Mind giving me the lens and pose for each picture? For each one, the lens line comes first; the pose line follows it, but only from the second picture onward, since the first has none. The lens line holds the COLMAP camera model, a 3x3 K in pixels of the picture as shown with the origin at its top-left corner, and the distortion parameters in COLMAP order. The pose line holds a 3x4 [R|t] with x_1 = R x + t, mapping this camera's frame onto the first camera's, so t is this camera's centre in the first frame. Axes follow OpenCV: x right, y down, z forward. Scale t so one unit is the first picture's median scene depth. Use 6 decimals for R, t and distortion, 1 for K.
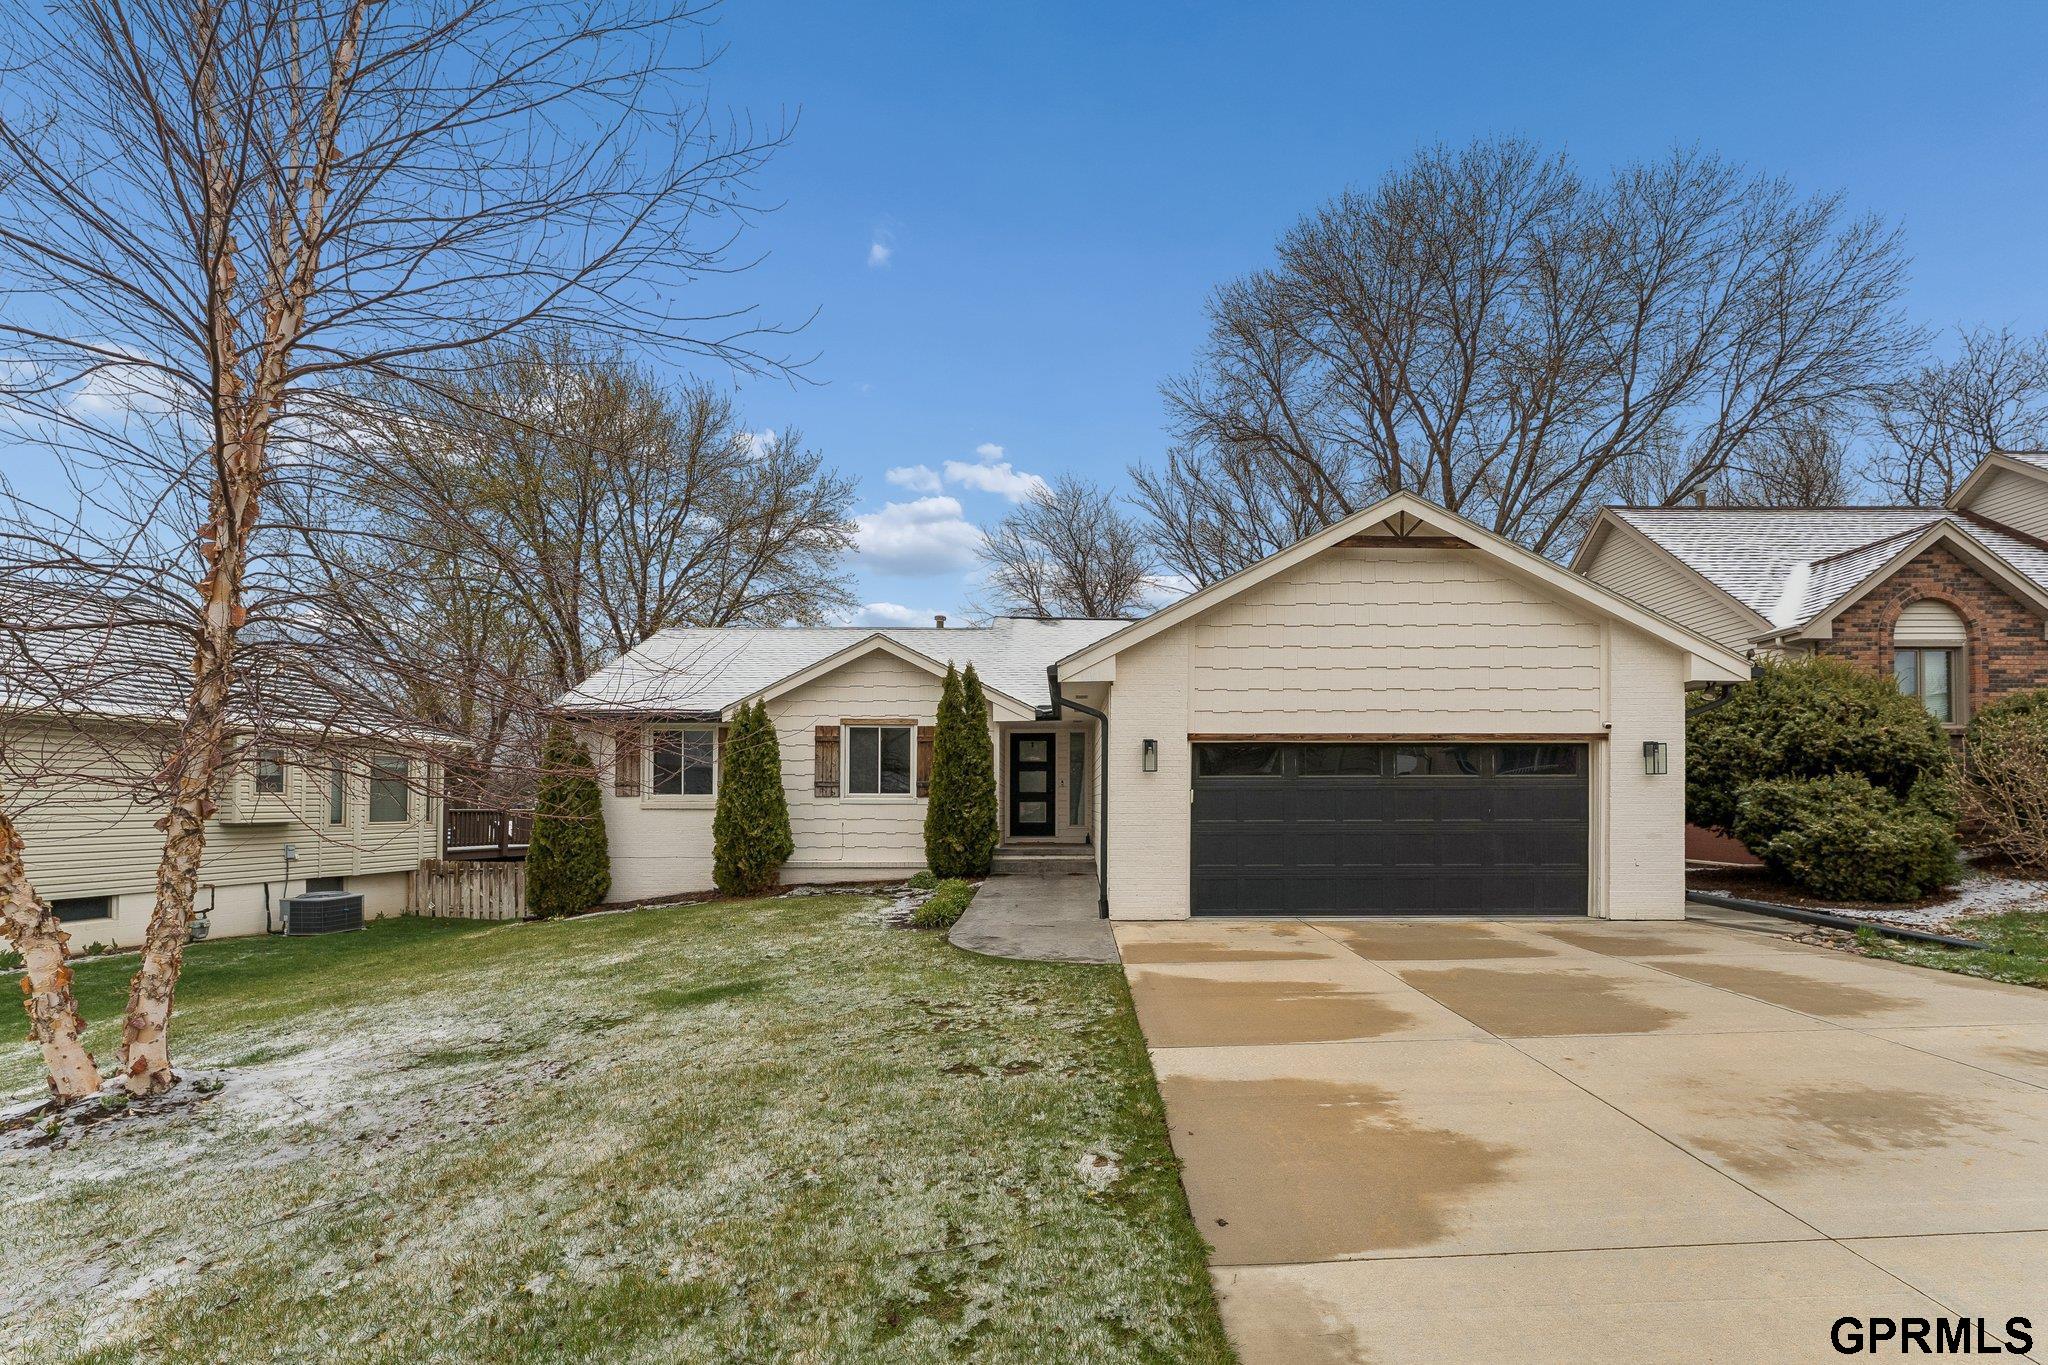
lens RADIAL K [[838.0, 0, 1024.6], [0, 838.0, 765.7], [0, 0, 1]] dist [0.003704, -0.000967]
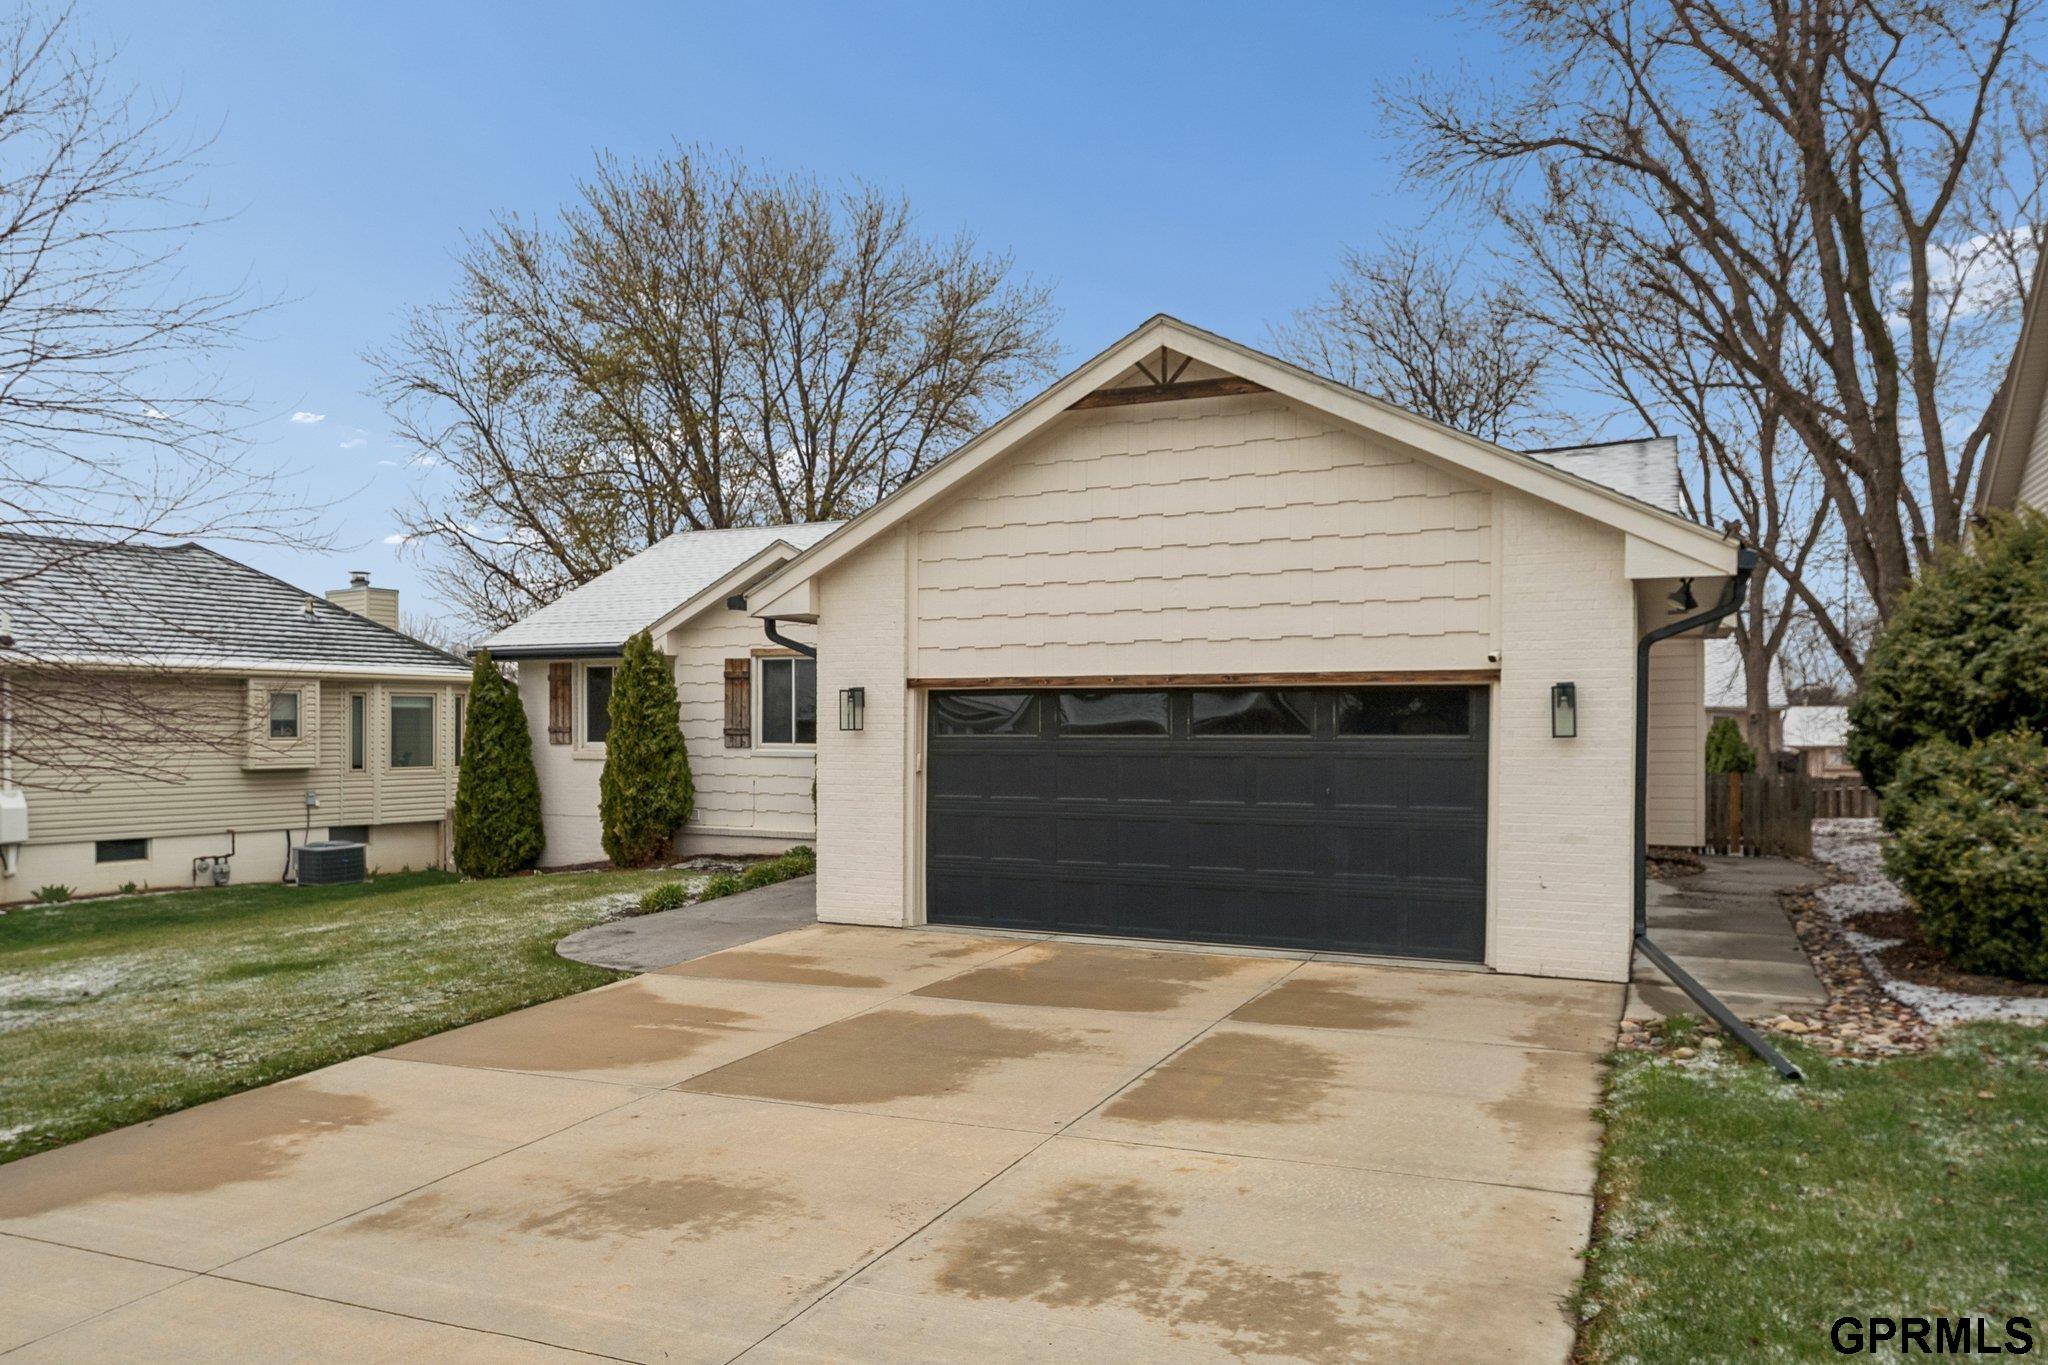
lens RADIAL K [[1271.0, 0, 1026.0], [0, 1271.0, 696.0], [0, 0, 1]] dist [0.005880, 0.000572]
pose [[0.912623, -0.008451, -0.408715, 0.529598], [0.016297, 0.999744, 0.015718, -0.027479], [0.408477, -0.021005, 0.912527, 0.007533]]
